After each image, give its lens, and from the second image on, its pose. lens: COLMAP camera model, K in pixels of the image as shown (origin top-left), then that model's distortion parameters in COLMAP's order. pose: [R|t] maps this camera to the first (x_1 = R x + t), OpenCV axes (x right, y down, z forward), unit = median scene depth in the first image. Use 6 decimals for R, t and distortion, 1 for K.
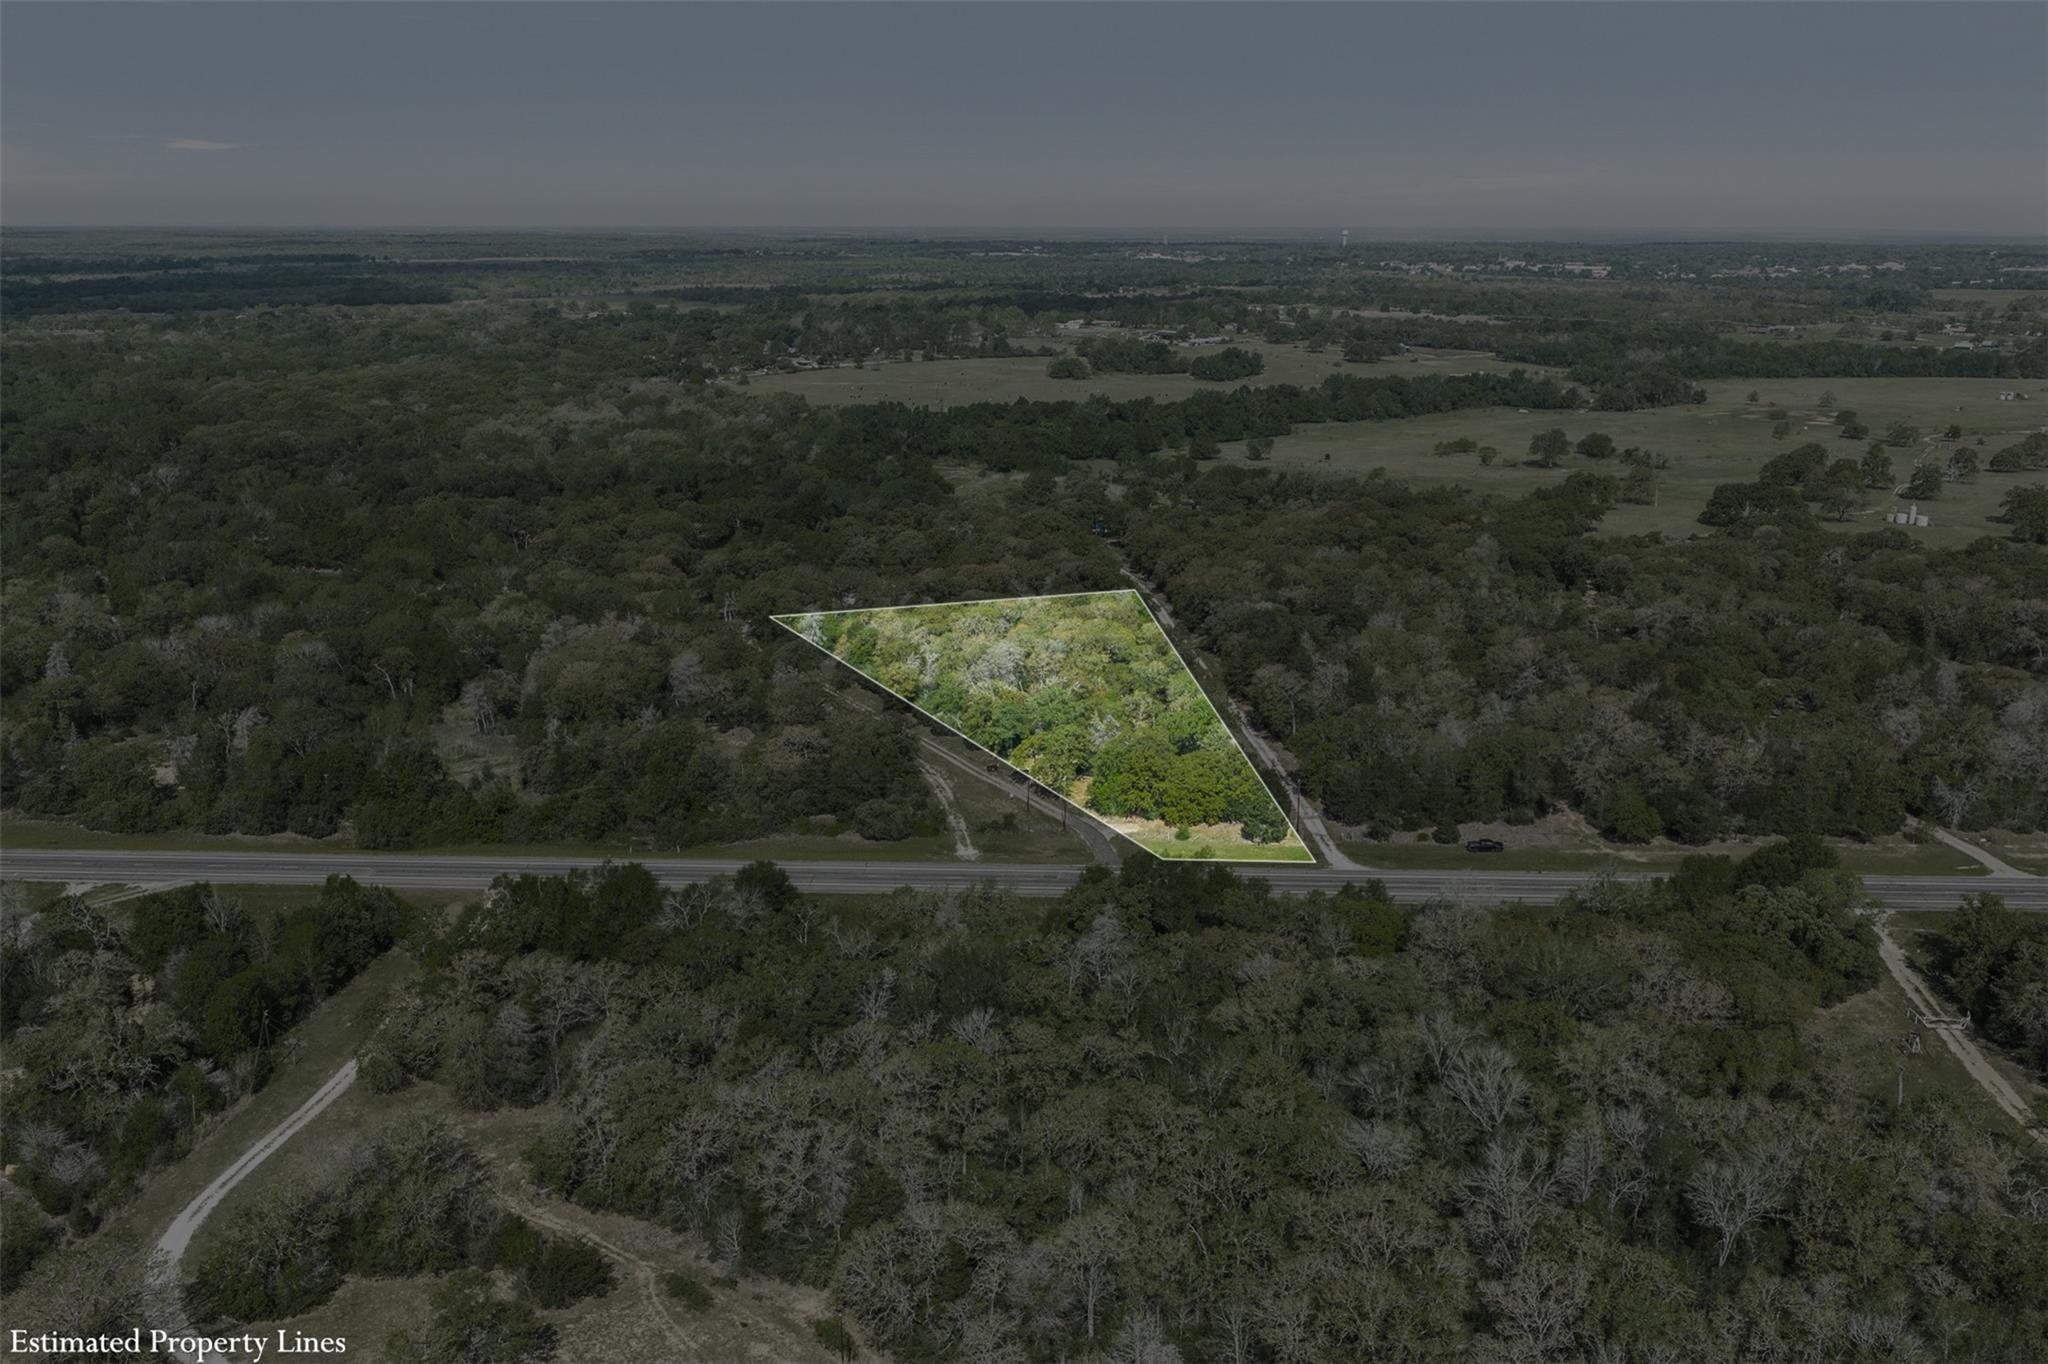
lens RADIAL K [[1701.7, 0, 1024.4], [0, 1701.7, 681.1], [0, 0, 1]] dist [0.014569, -0.026245]
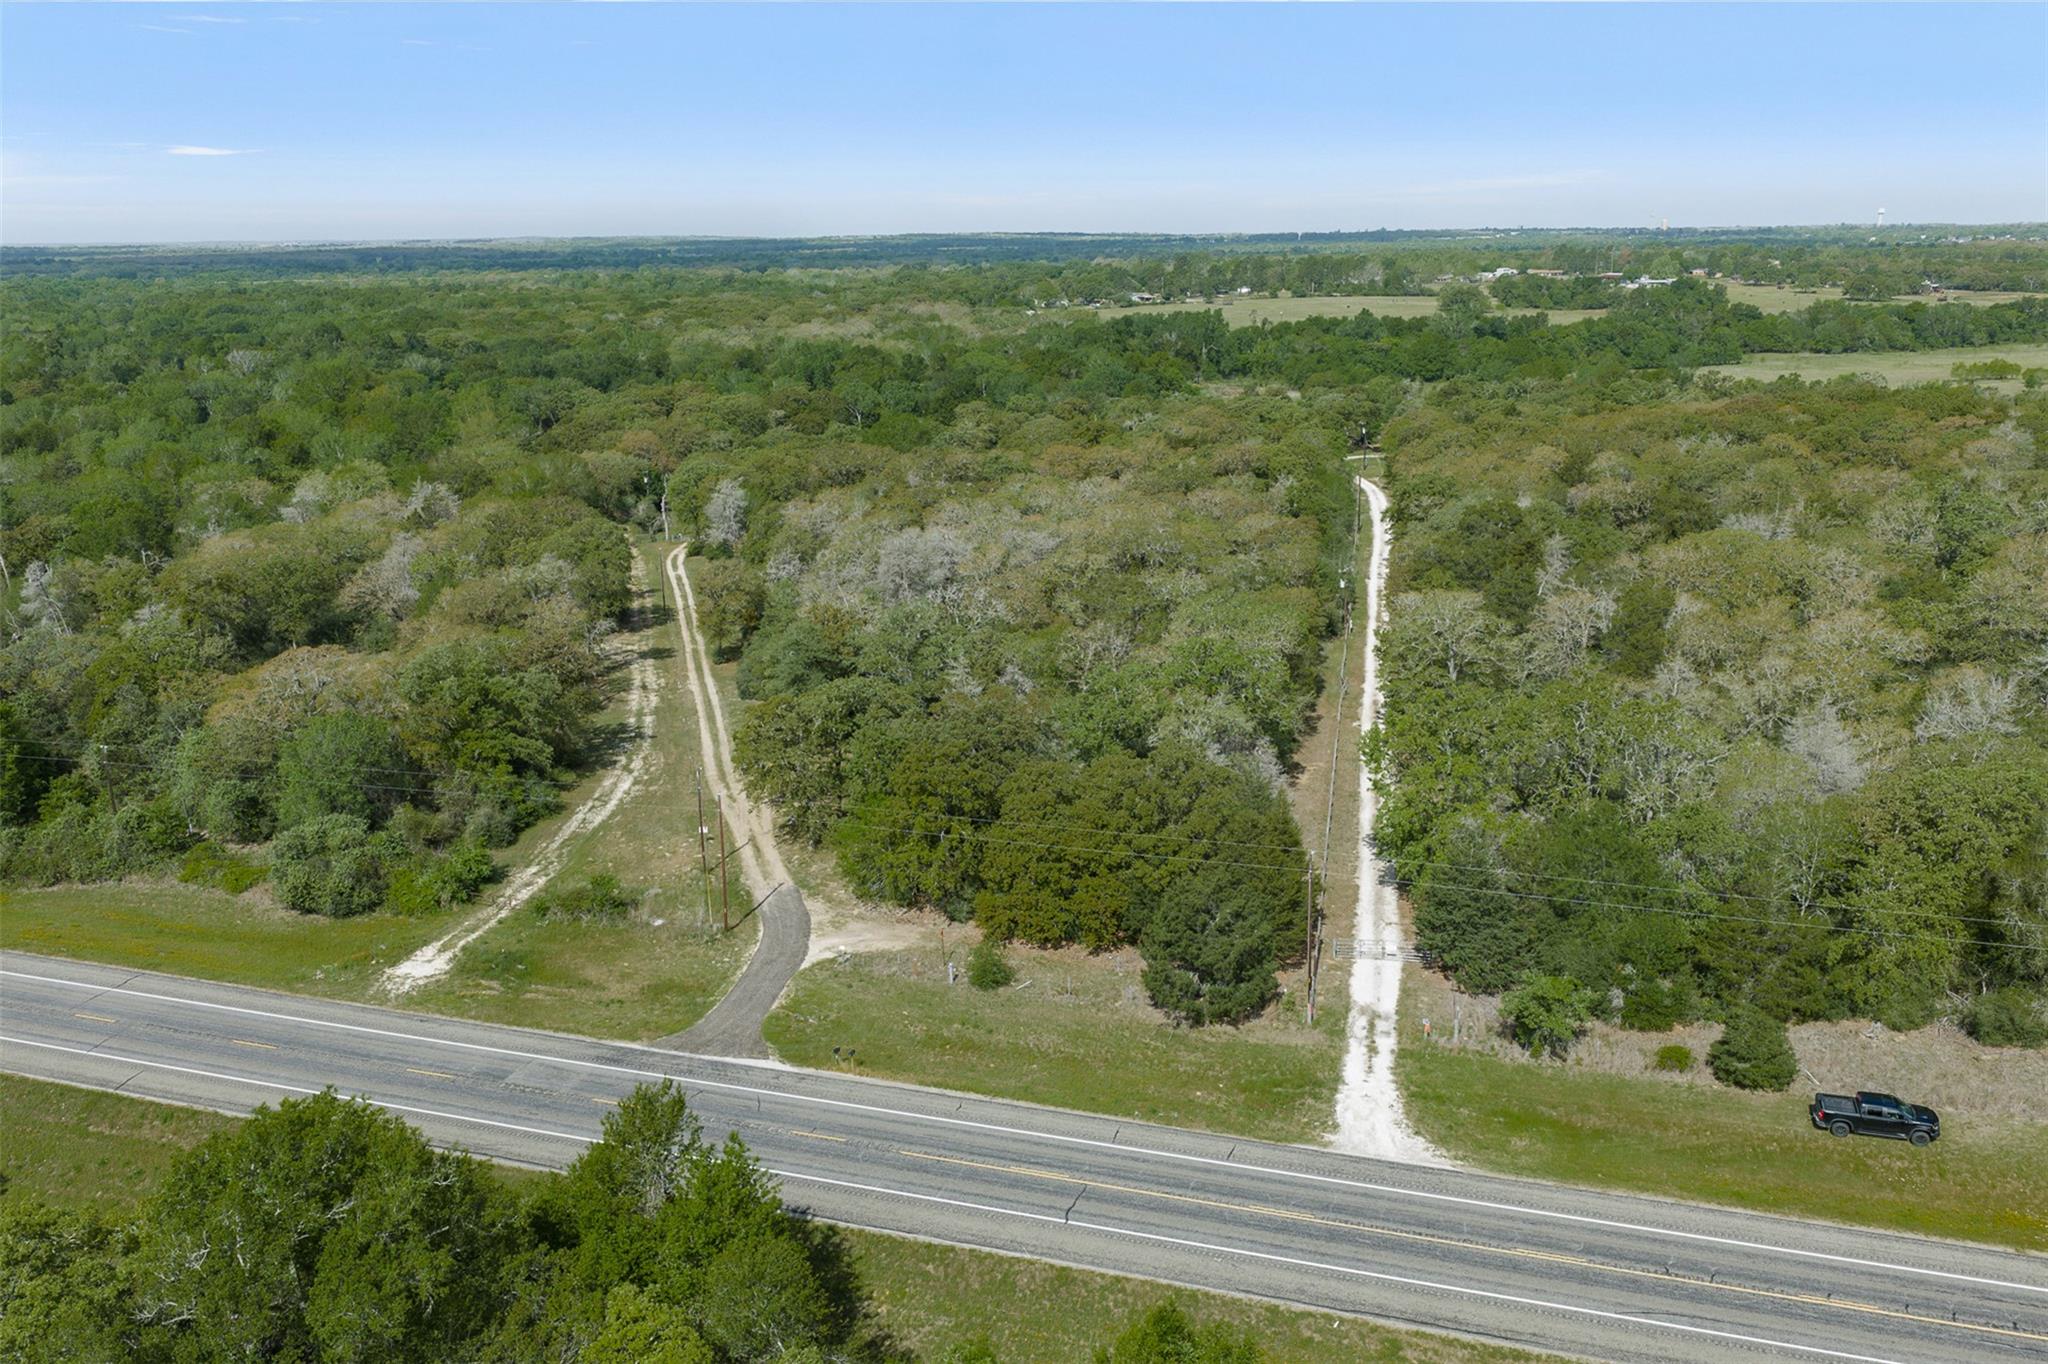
lens RADIAL K [[1701.7, 0, 1031.7], [0, 1701.7, 687.1], [0, 0, 1]] dist [0.014569, -0.026245]
pose [[0.962804, 0.057440, -0.264024, 0.073851], [-0.058326, 0.998288, 0.004488, 0.009844], [0.263830, 0.011078, 0.964506, 0.243553]]
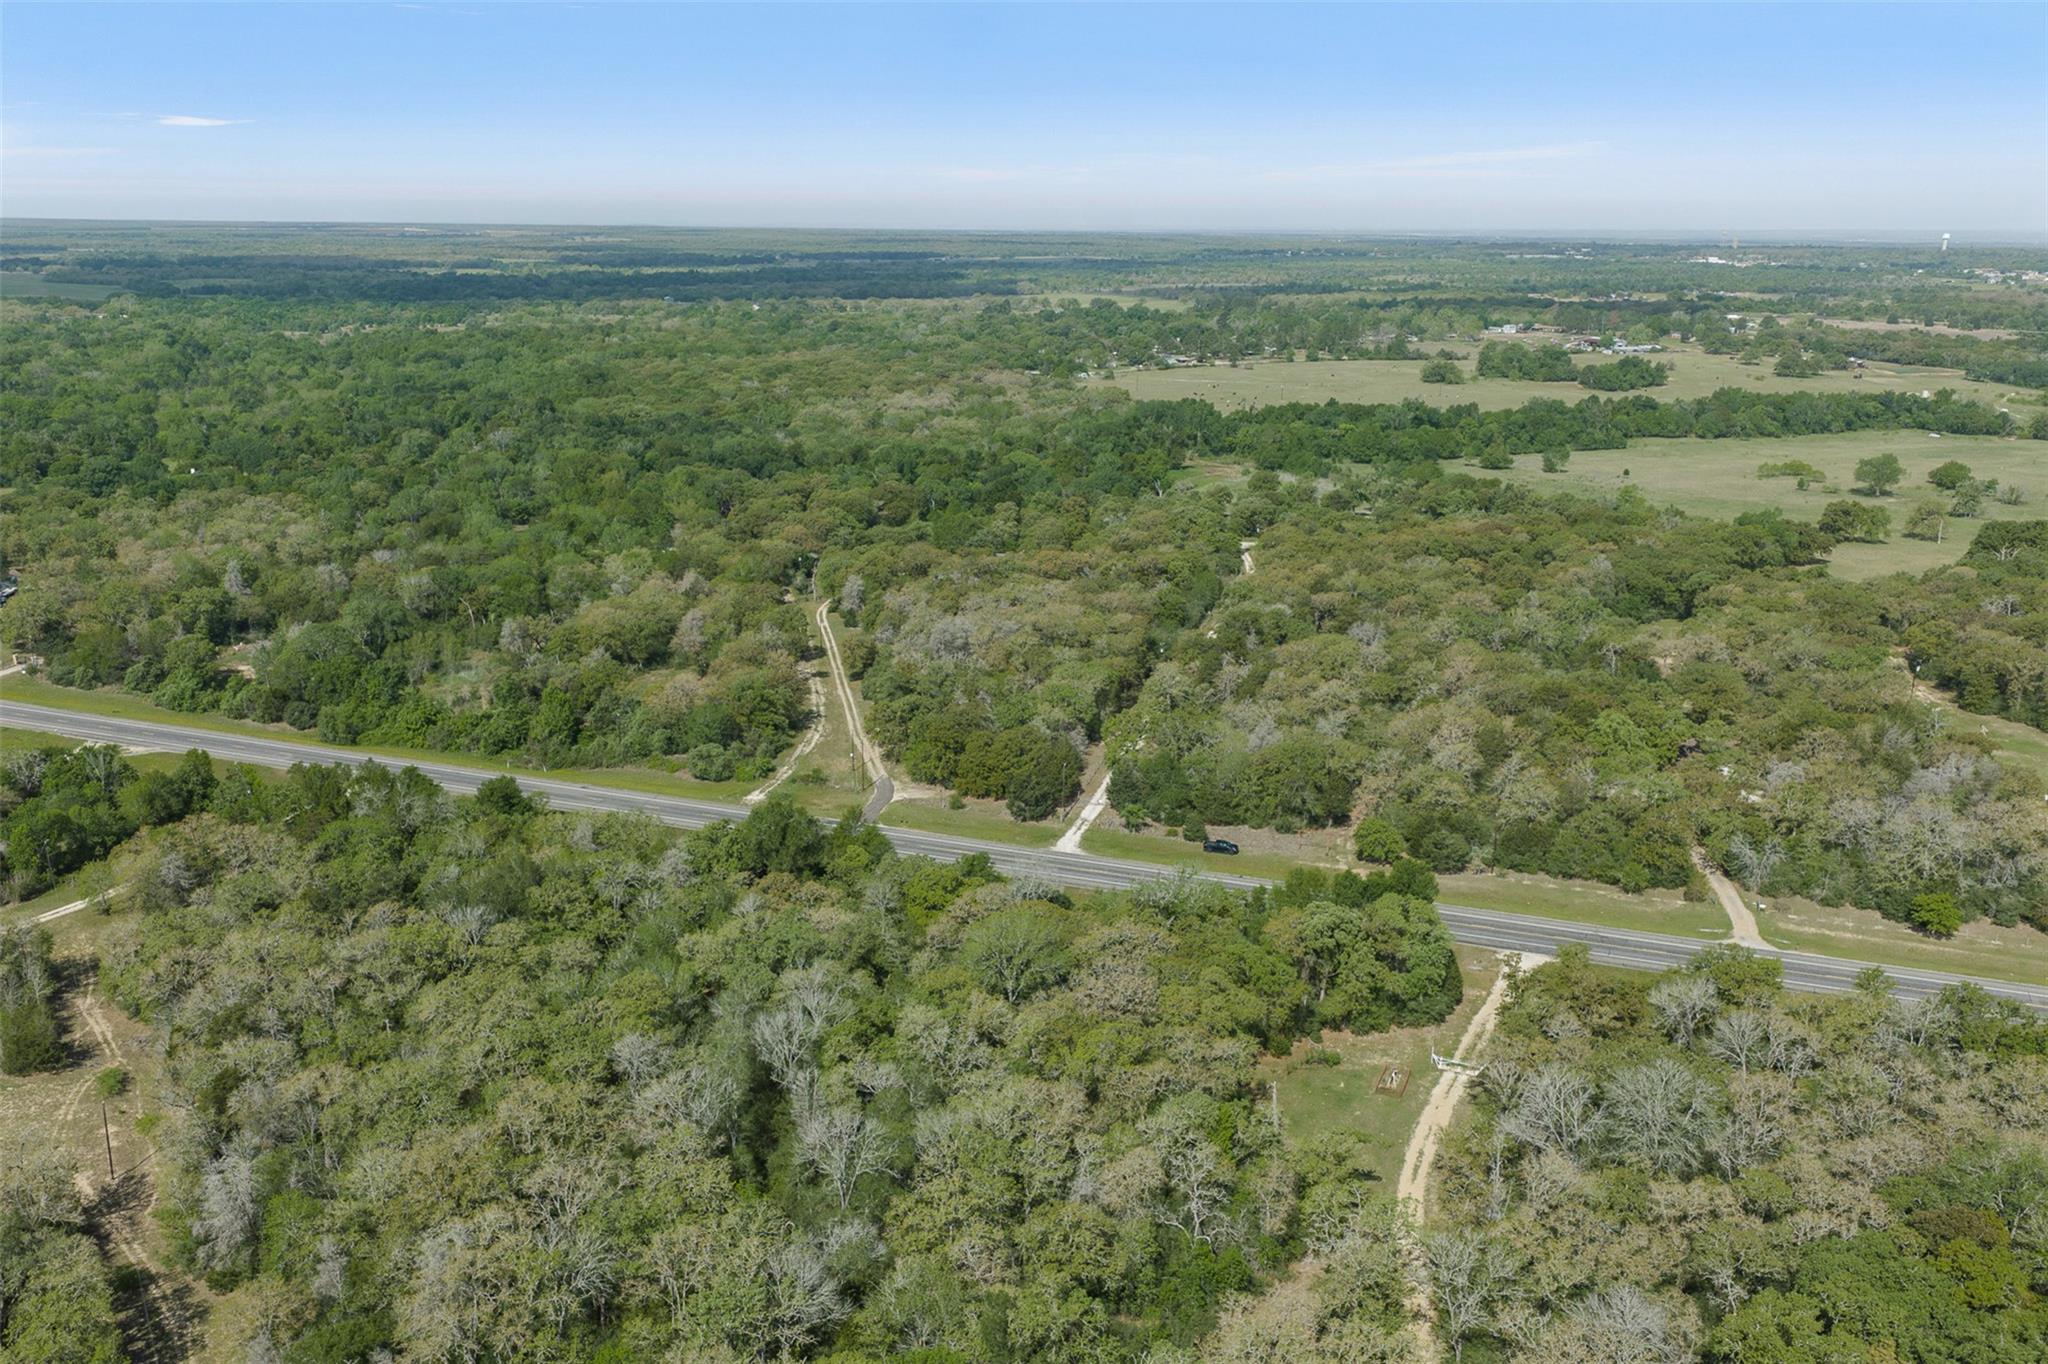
lens RADIAL K [[1701.7, 0, 1019.7], [0, 1701.7, 676.8], [0, 0, 1]] dist [0.014569, -0.026245]
pose [[0.944550, 0.086764, -0.316698, 0.171462], [-0.087699, 0.996083, 0.011330, -0.001211], [0.316440, 0.017073, 0.948459, 0.006758]]
